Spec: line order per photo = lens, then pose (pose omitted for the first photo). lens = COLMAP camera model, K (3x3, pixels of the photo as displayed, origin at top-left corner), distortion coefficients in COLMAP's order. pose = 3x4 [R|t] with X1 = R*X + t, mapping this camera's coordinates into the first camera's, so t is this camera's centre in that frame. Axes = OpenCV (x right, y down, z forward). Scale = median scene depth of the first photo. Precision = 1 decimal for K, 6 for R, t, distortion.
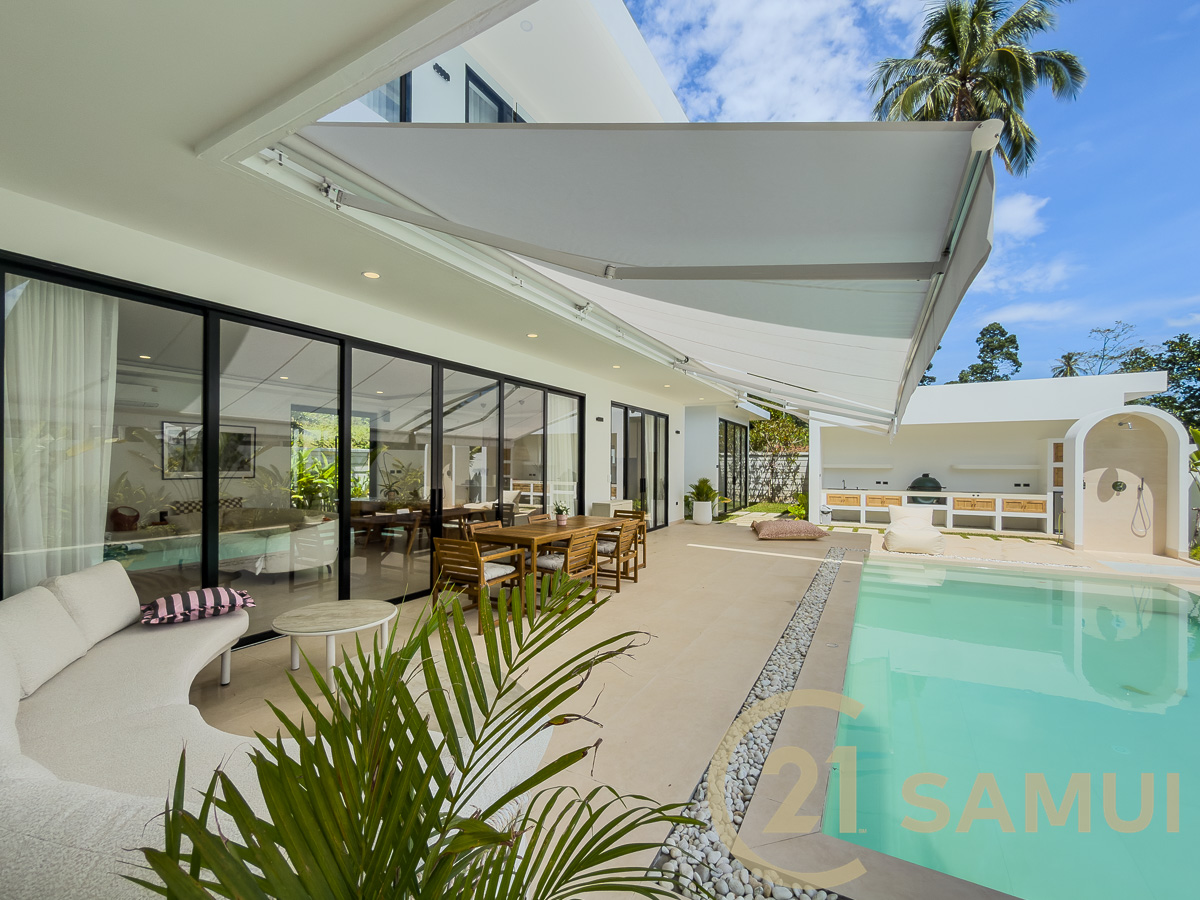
lens RADIAL K [[479.9, 0, 635.0], [0, 479.9, 466.6], [0, 0, 1]] dist [-0.001034, 0.000056]
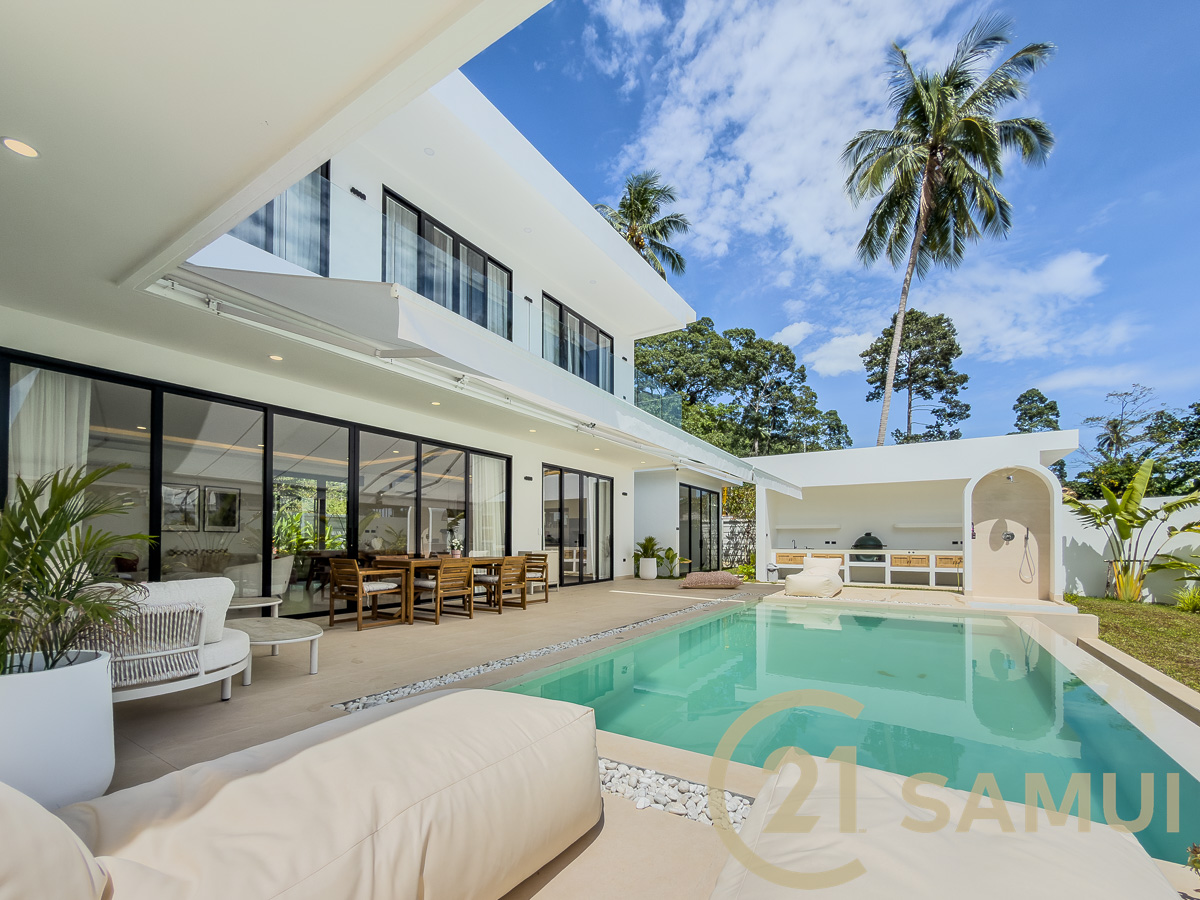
lens RADIAL K [[487.7, 0, 630.6], [0, 487.7, 537.0], [0, 0, 1]] dist [-0.000136, -0.000331]
pose [[0.998325, -0.002723, -0.057793, 0.169383], [0.002078, 0.999935, -0.011209, 0.038400], [0.057820, 0.011071, 0.998266, -0.096519]]
